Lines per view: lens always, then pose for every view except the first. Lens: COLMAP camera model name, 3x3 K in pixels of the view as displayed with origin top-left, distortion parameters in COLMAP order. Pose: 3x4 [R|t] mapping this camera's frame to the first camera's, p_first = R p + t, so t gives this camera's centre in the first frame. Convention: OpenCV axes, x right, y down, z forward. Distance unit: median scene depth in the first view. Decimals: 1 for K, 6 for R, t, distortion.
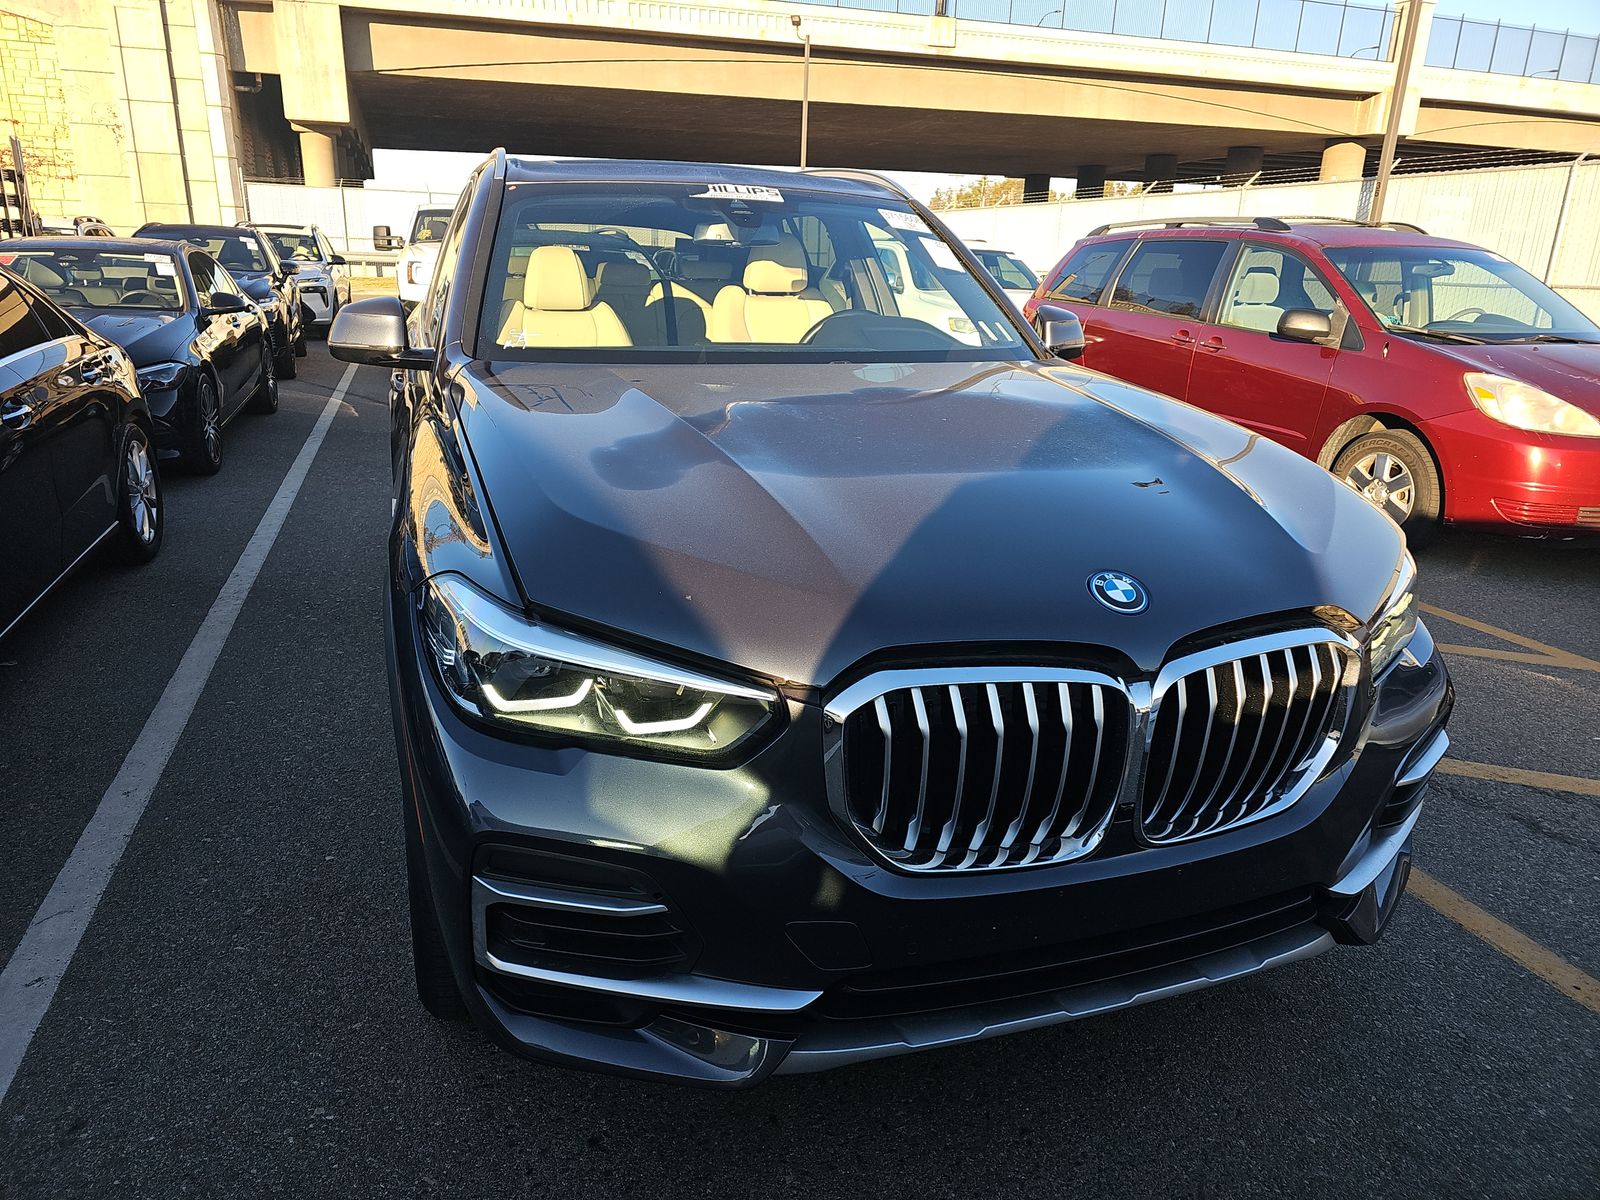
lens RADIAL K [[1142.3, 0, 777.8], [0, 1142.3, 601.0], [0, 0, 1]] dist [0.064650, -0.063228]
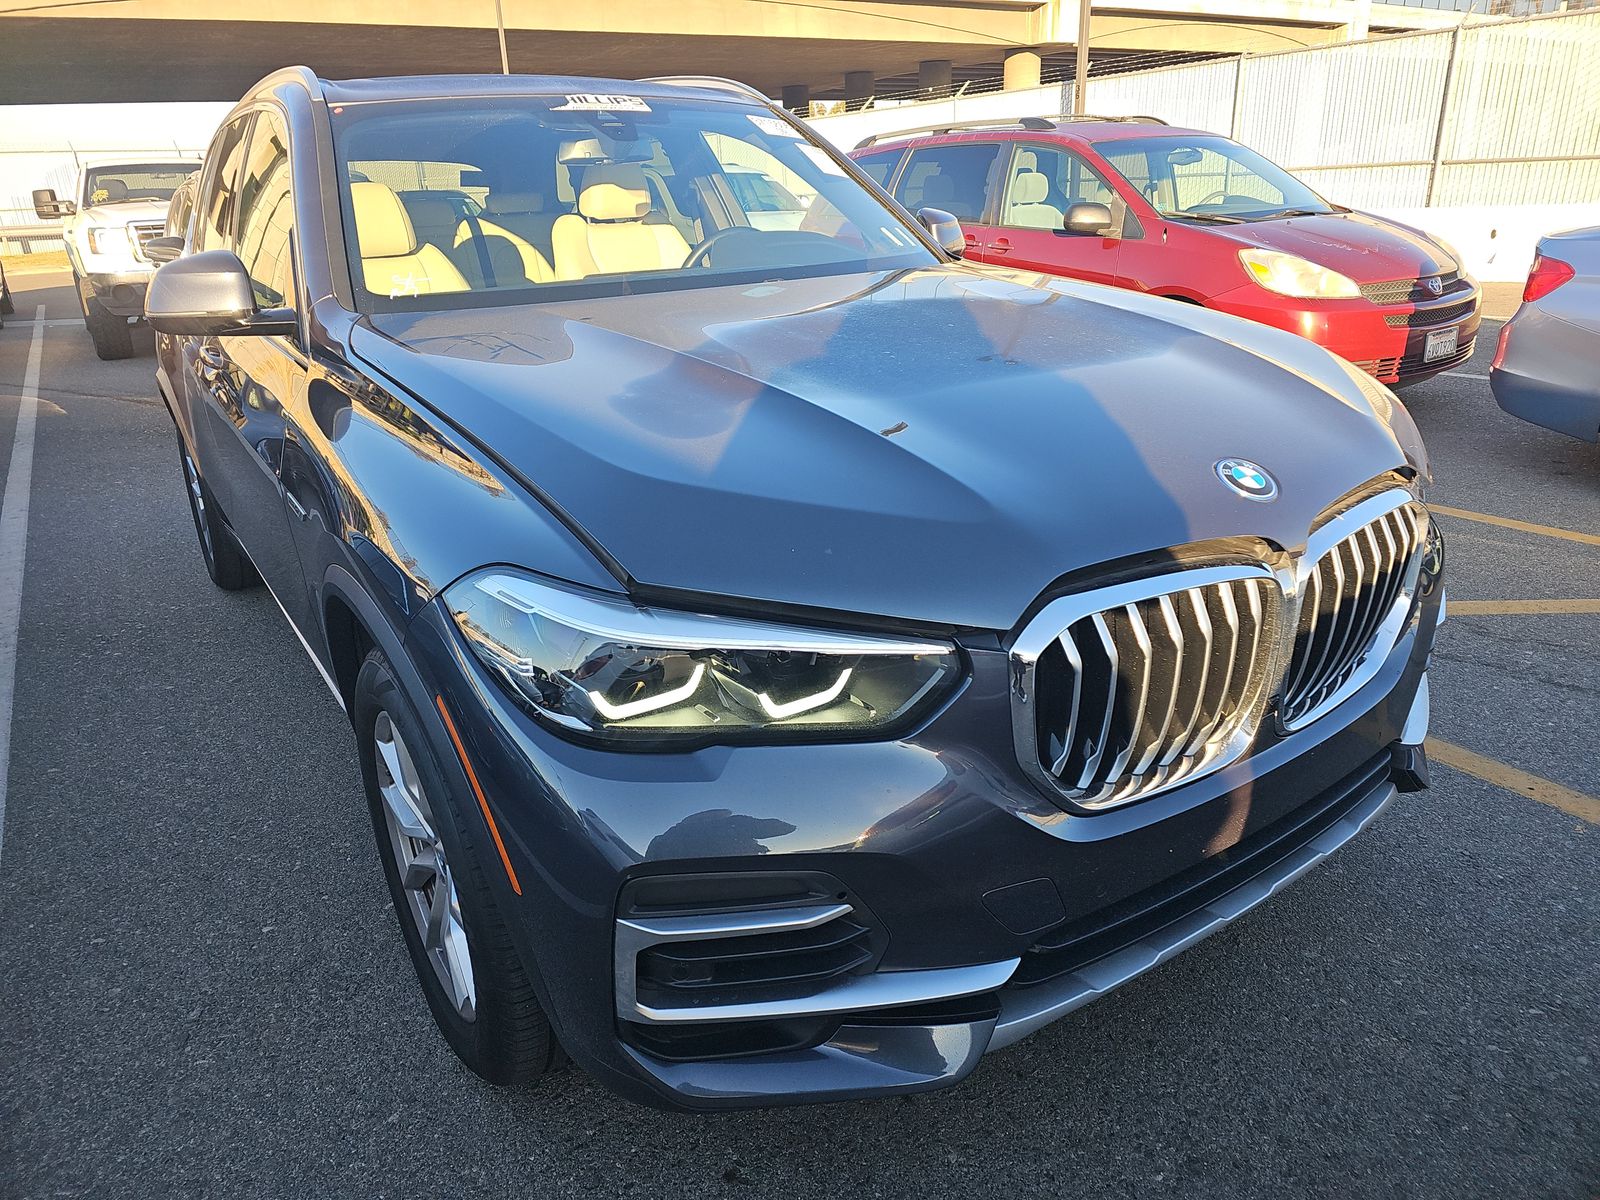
lens RADIAL K [[1128.1, 0, 799.1], [0, 1128.1, 592.6], [0, 0, 1]] dist [0.061827, -0.058014]
pose [[0.958923, -0.155383, 0.237325, -0.130501], [0.143865, 0.987446, 0.065215, -0.013036], [-0.244479, -0.028393, 0.969239, 0.078870]]
